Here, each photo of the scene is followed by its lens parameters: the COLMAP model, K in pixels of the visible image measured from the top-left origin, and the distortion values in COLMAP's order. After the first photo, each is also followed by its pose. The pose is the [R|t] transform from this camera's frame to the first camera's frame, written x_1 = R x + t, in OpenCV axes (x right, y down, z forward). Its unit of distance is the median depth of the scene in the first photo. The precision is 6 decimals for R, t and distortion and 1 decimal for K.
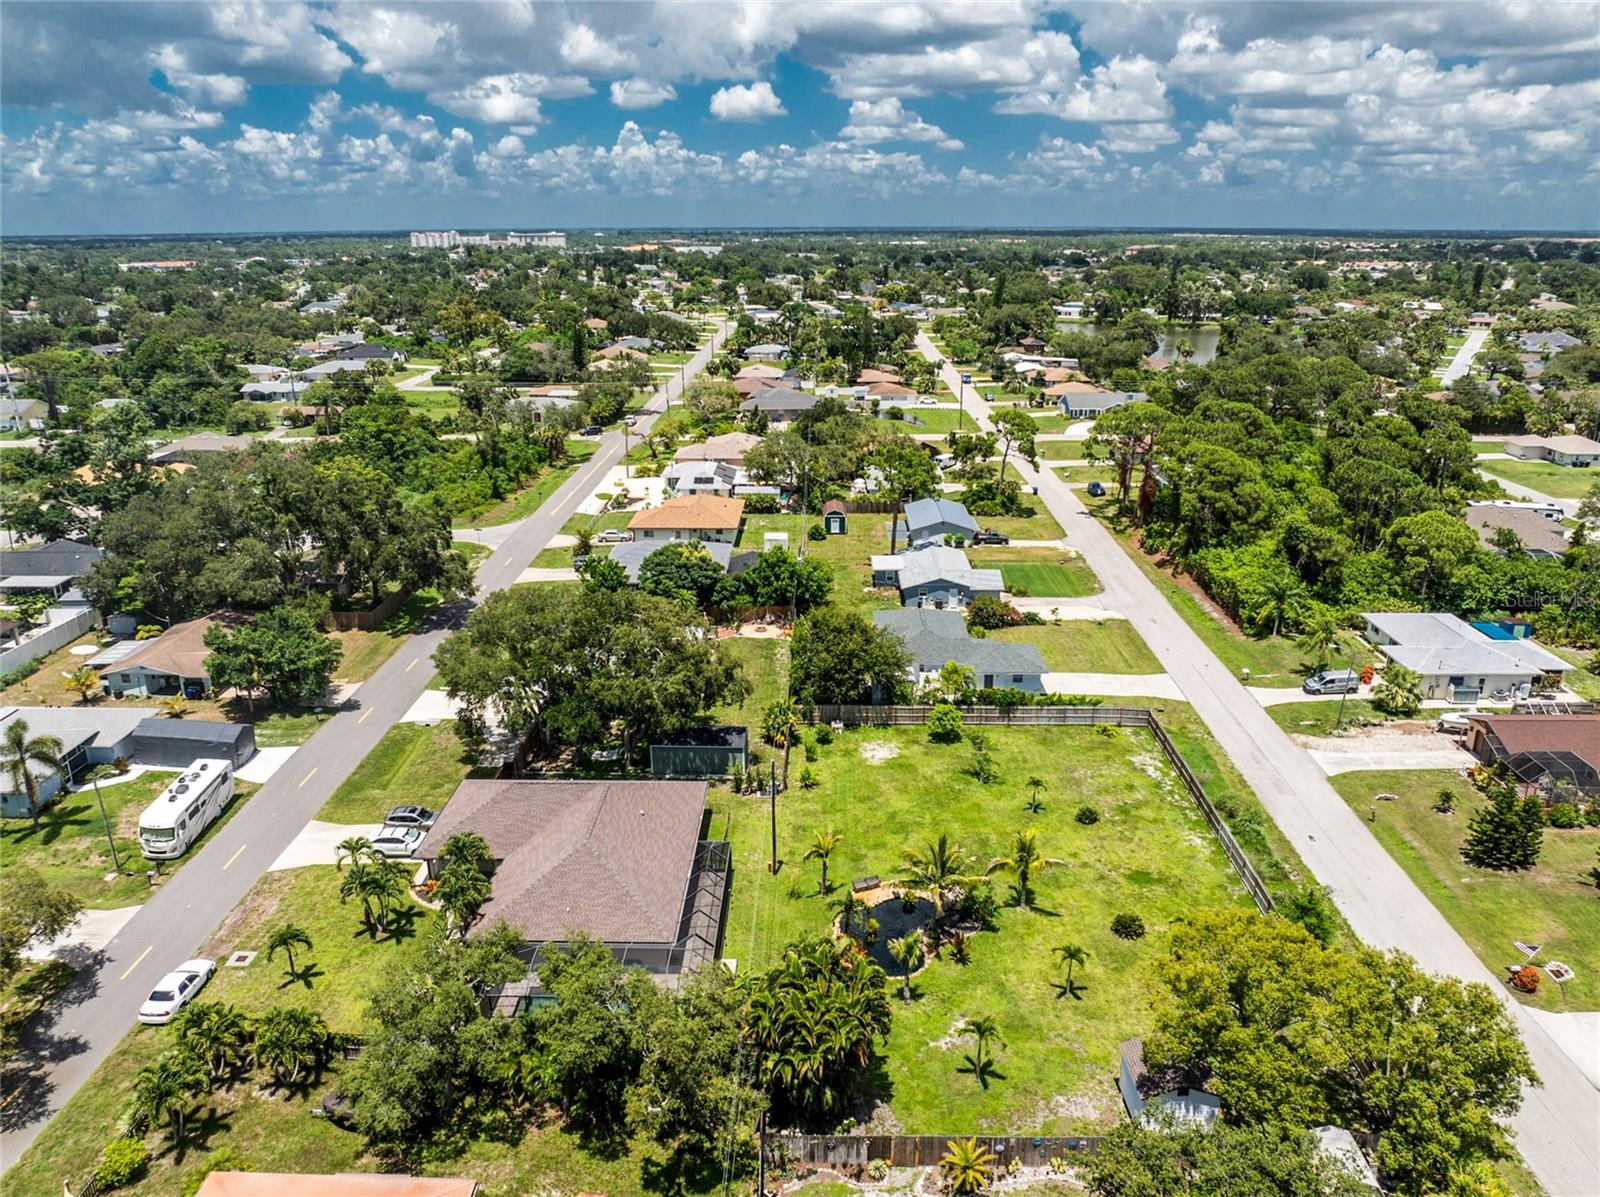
lens RADIAL K [[1143.0, 0, 803.0], [0, 1143.0, 589.1], [0, 0, 1]] dist [-0.045814, 0.016070]
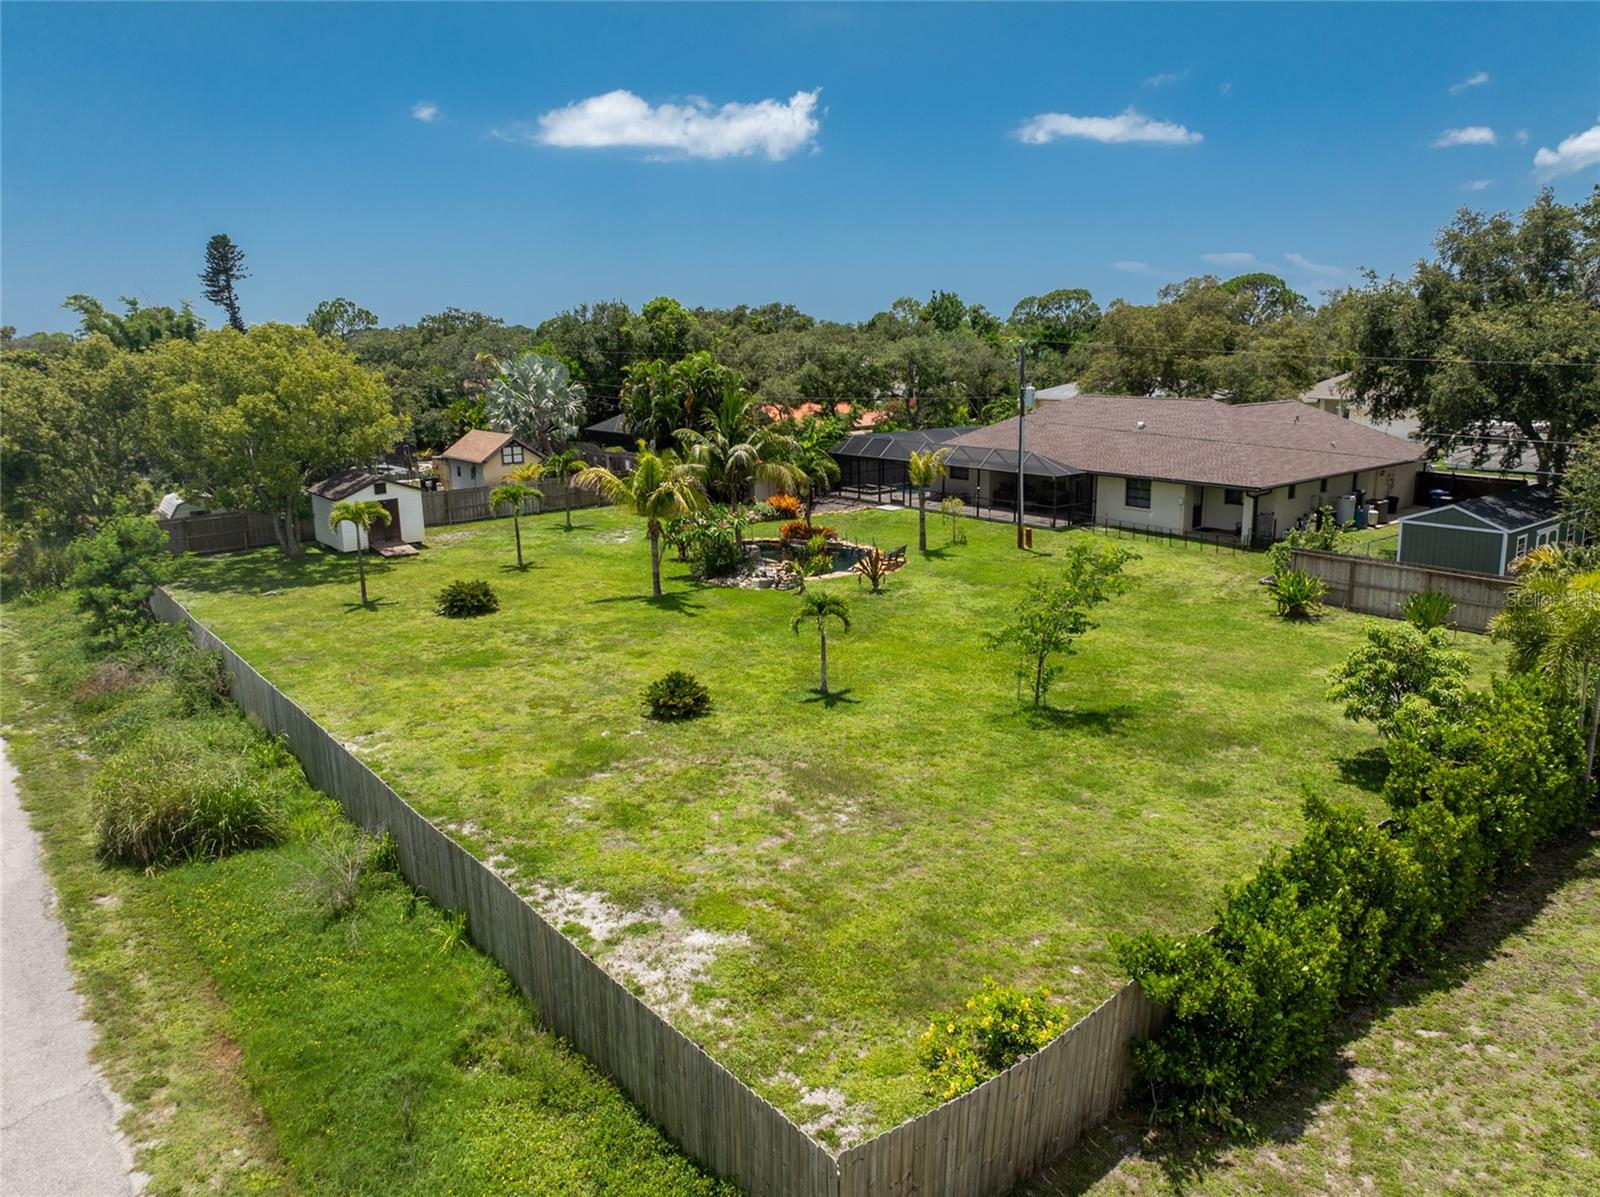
lens RADIAL K [[1143.0, 0, 803.6], [0, 1143.0, 610.5], [0, 0, 1]] dist [-0.045814, 0.016070]
pose [[-0.761647, 0.165486, -0.626505, 0.342939], [-0.181657, 0.873542, 0.451580, 0.011468], [0.622009, 0.457754, -0.635269, 0.977290]]
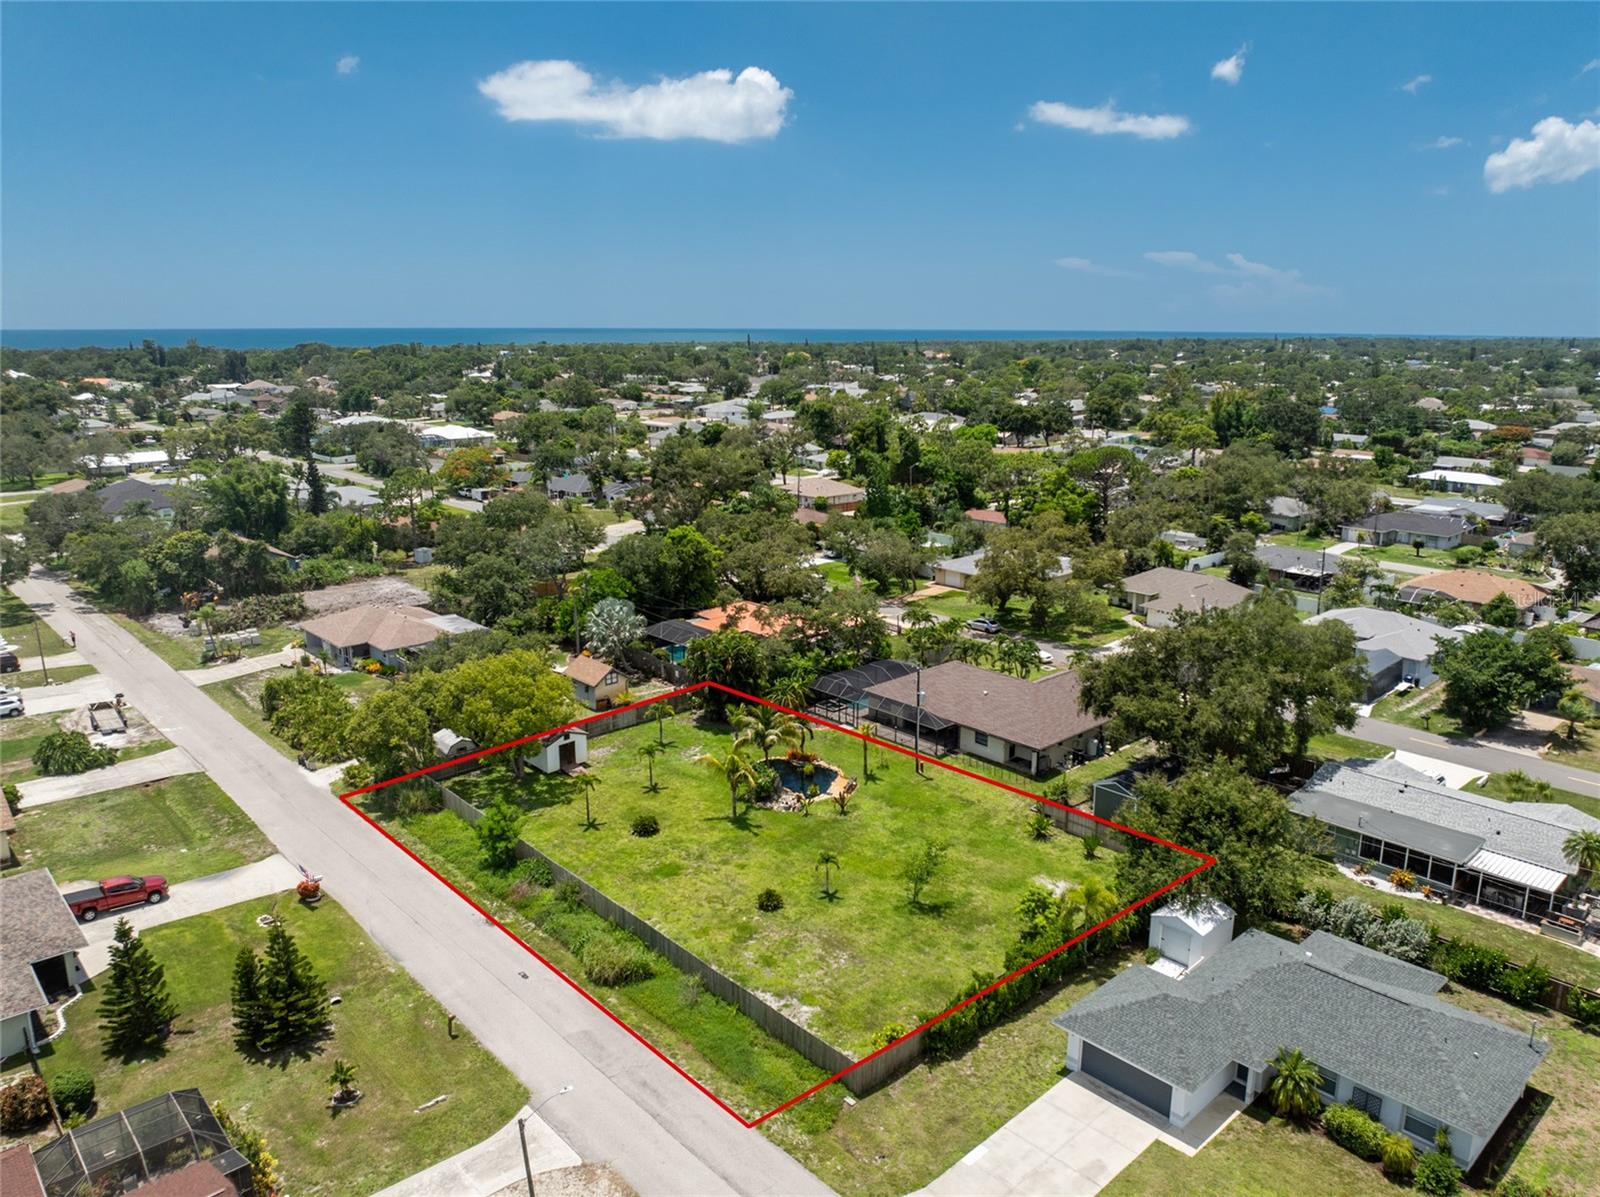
lens RADIAL K [[1143.0, 0, 801.5], [0, 1143.0, 592.6], [0, 0, 1]] dist [-0.045814, 0.016070]
pose [[-0.723901, 0.157081, -0.671784, 0.607051], [-0.211195, 0.876532, 0.432536, -0.294356], [0.656783, 0.454991, -0.601348, 1.128354]]
